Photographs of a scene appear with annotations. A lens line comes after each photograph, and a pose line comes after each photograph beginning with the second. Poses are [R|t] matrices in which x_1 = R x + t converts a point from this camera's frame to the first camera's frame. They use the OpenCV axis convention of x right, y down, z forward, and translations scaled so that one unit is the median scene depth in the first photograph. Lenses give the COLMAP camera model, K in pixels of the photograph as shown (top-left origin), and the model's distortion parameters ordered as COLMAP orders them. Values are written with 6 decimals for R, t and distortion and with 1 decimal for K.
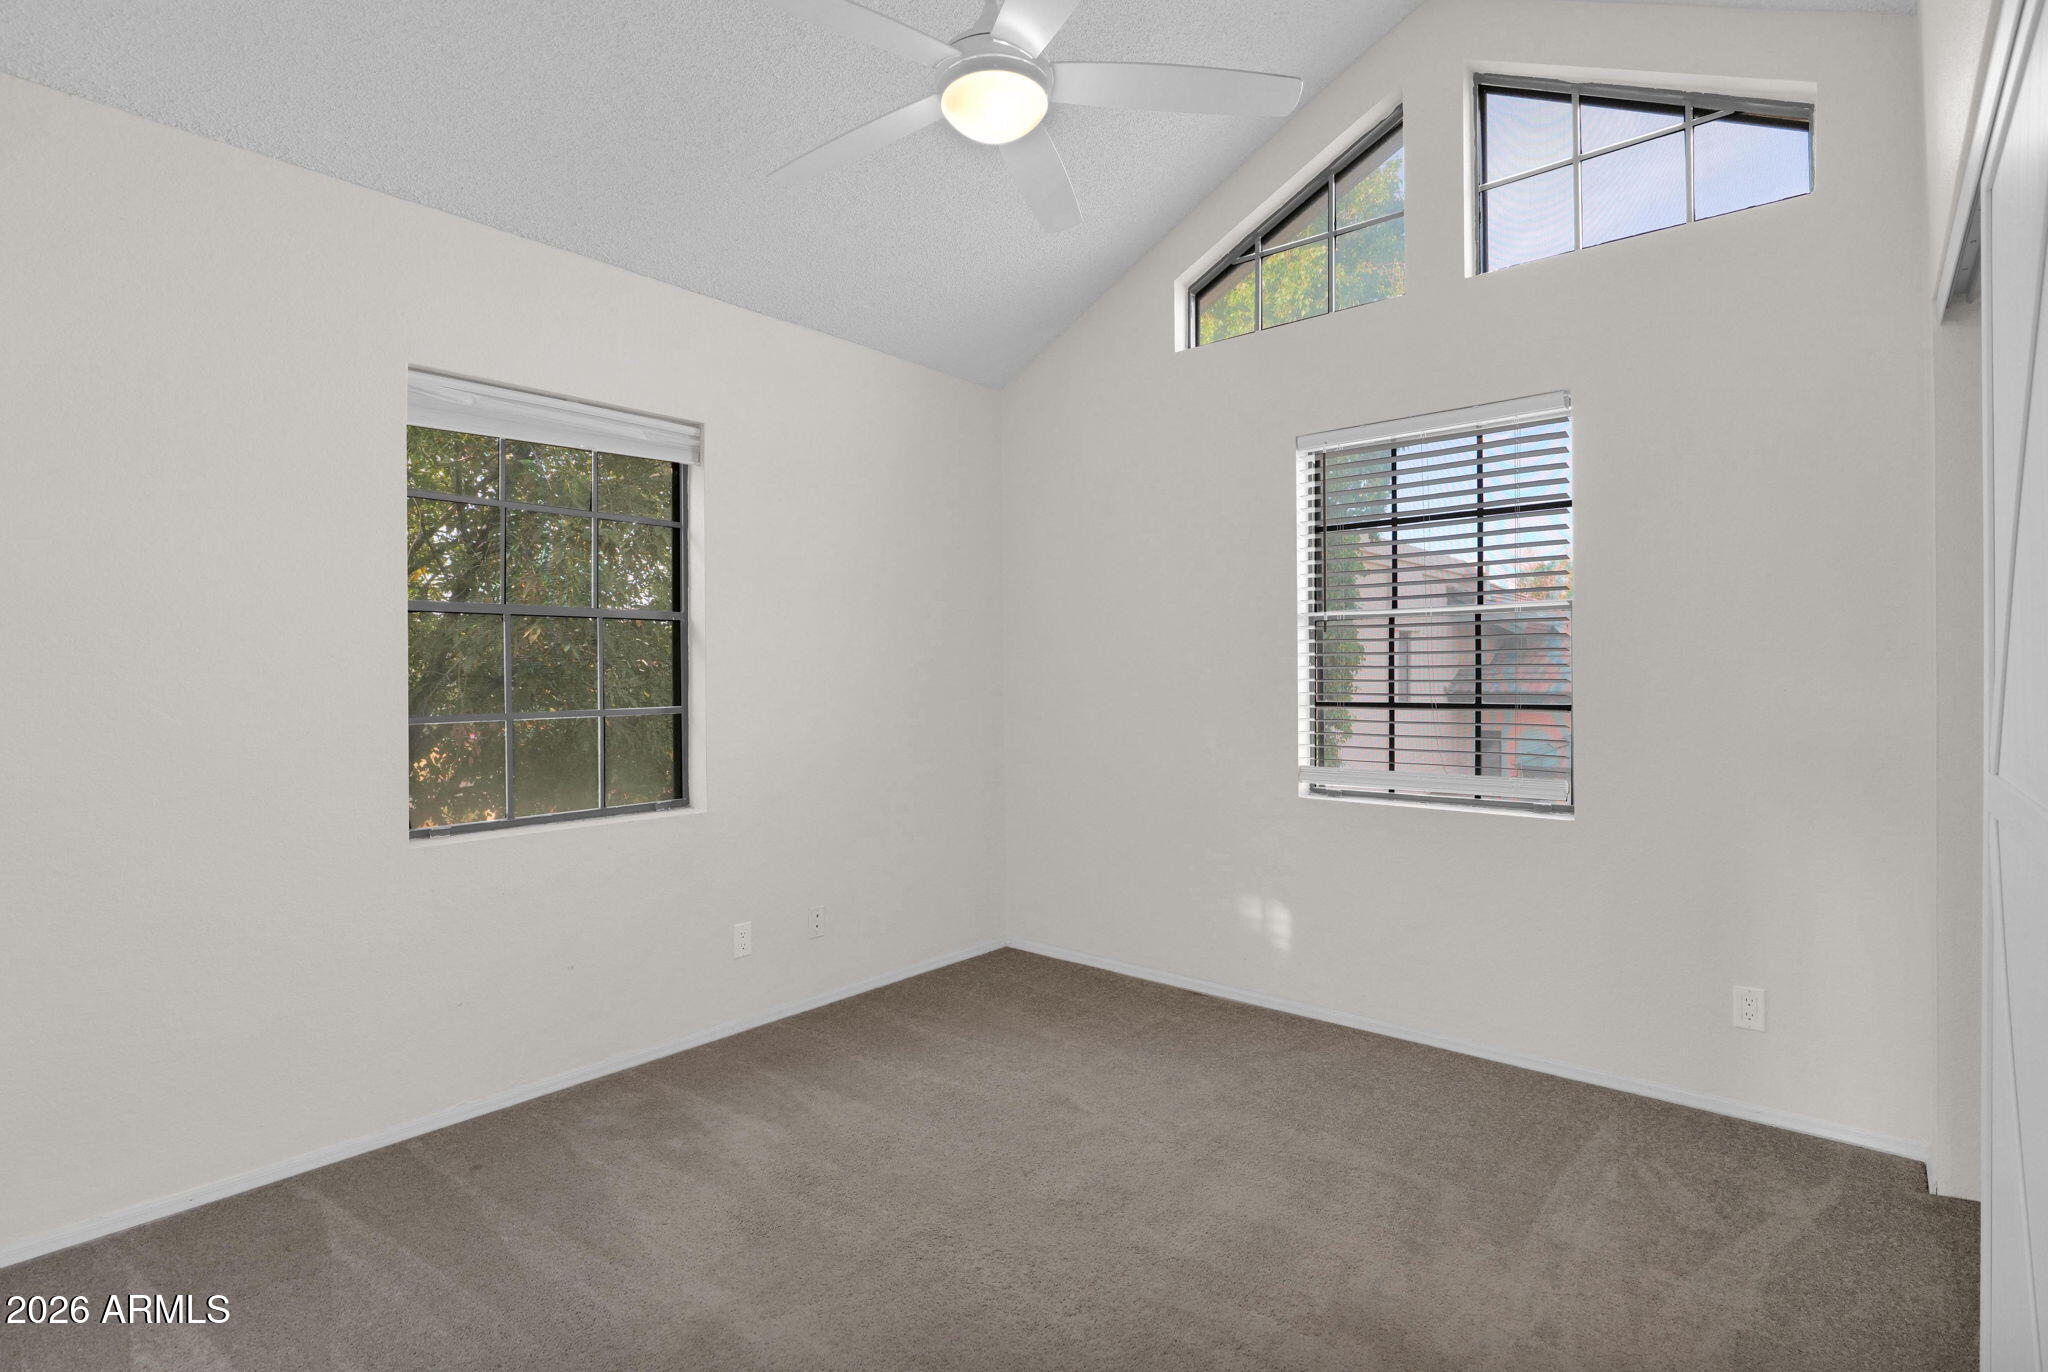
lens RADIAL K [[1012.4, 0, 1019.0], [0, 1012.4, 627.1], [0, 0, 1]] dist [-0.000430, -0.000249]
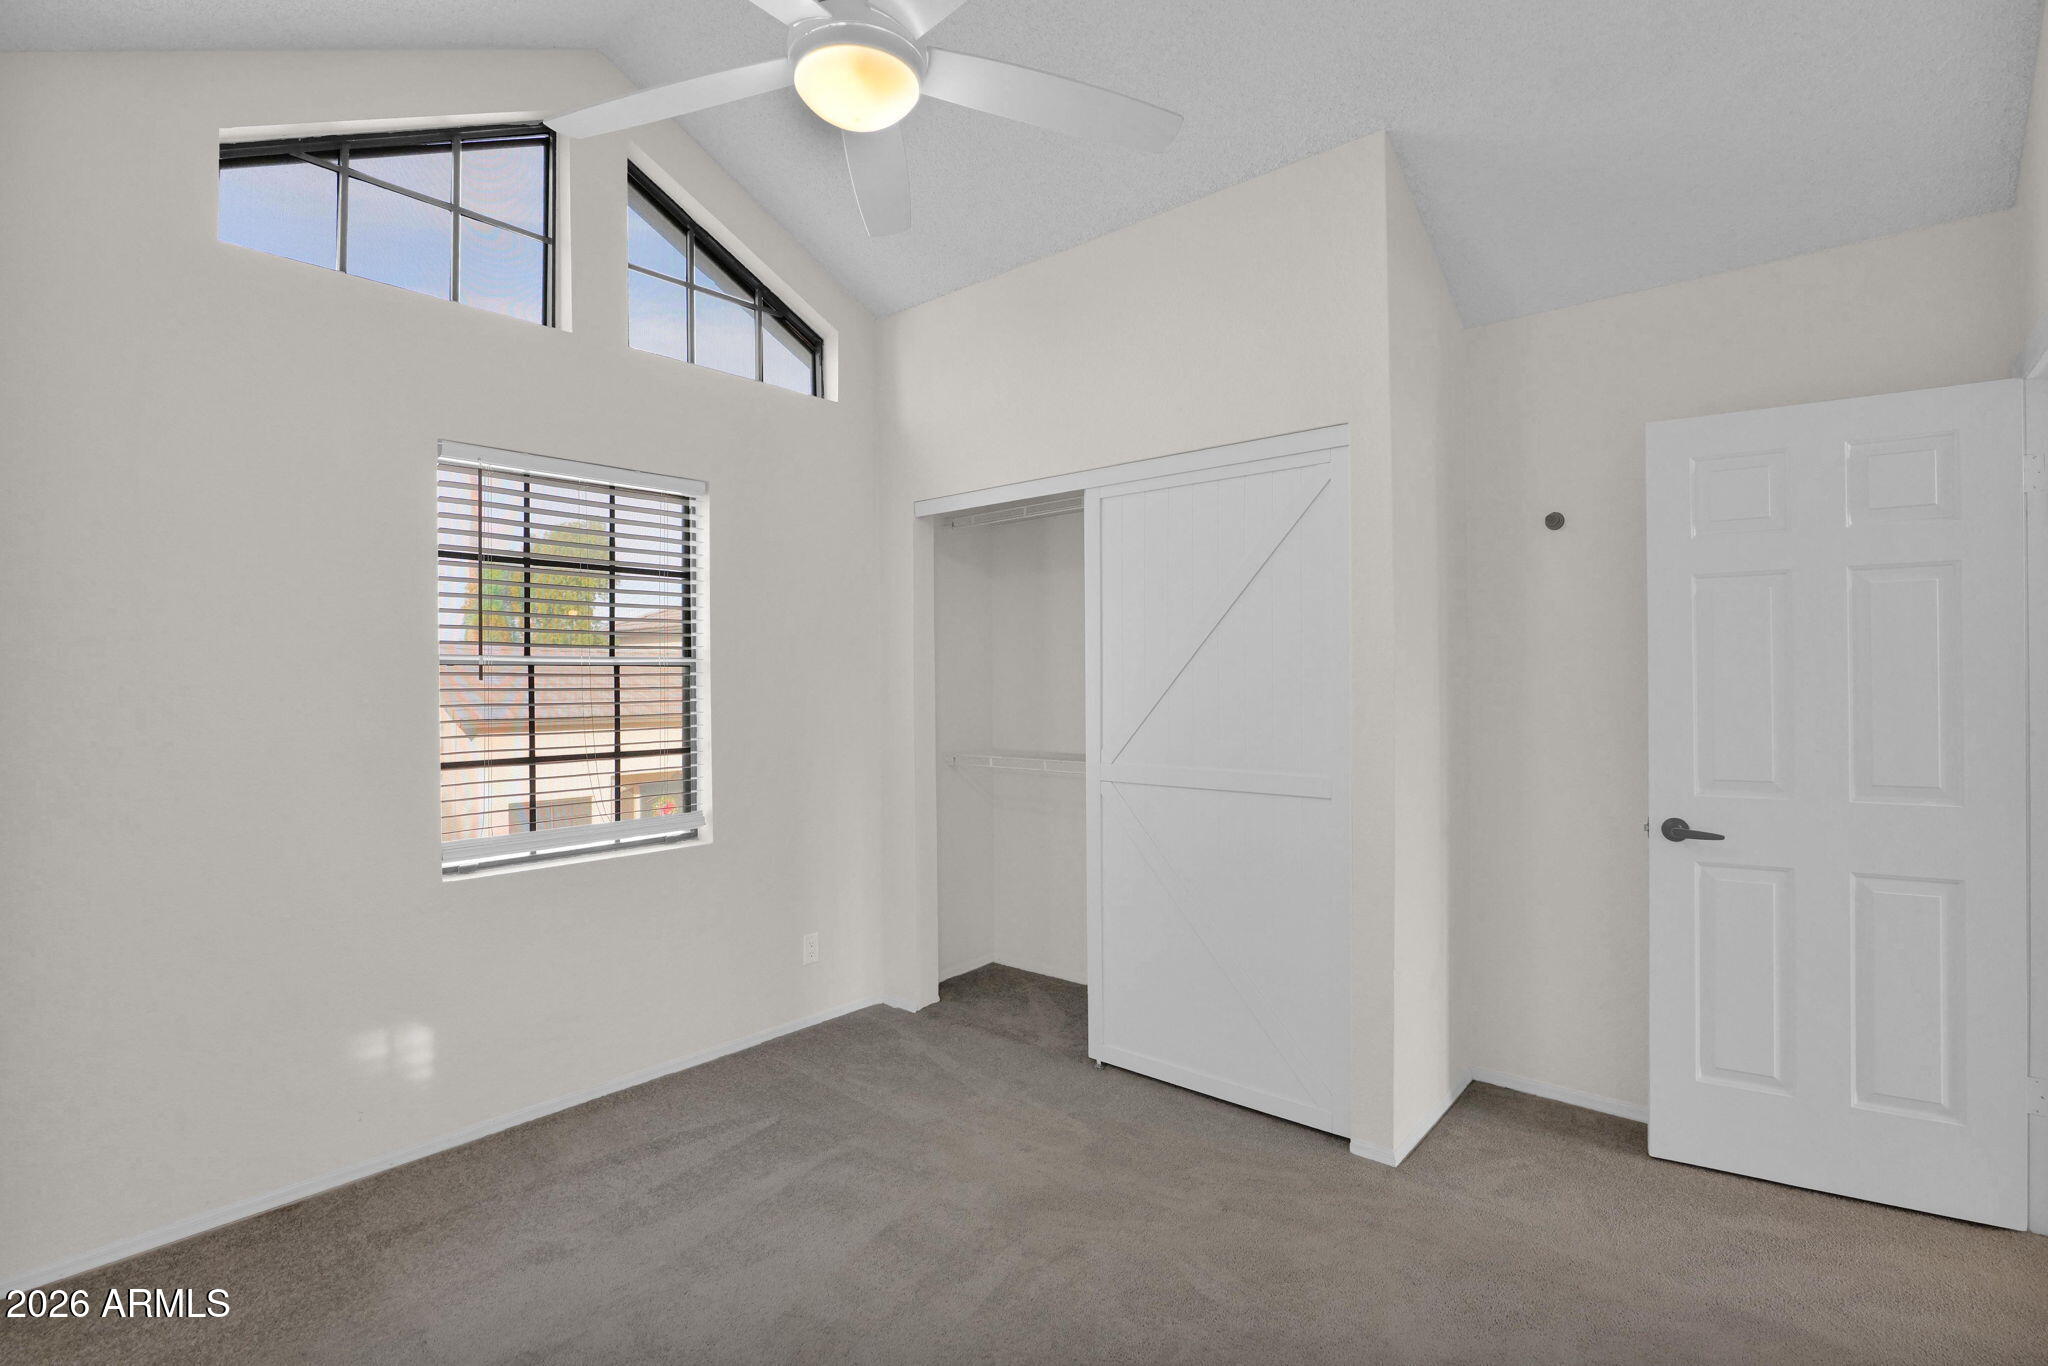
lens RADIAL K [[934.6, 0, 1024.9], [0, 934.6, 680.4], [0, 0, 1]] dist [-0.002830, 0.000537]
pose [[0.009924, 0.022555, 0.999696, -0.523298], [-0.019347, 0.999563, -0.022360, 0.015706], [-0.999764, -0.019119, 0.010356, 0.588730]]
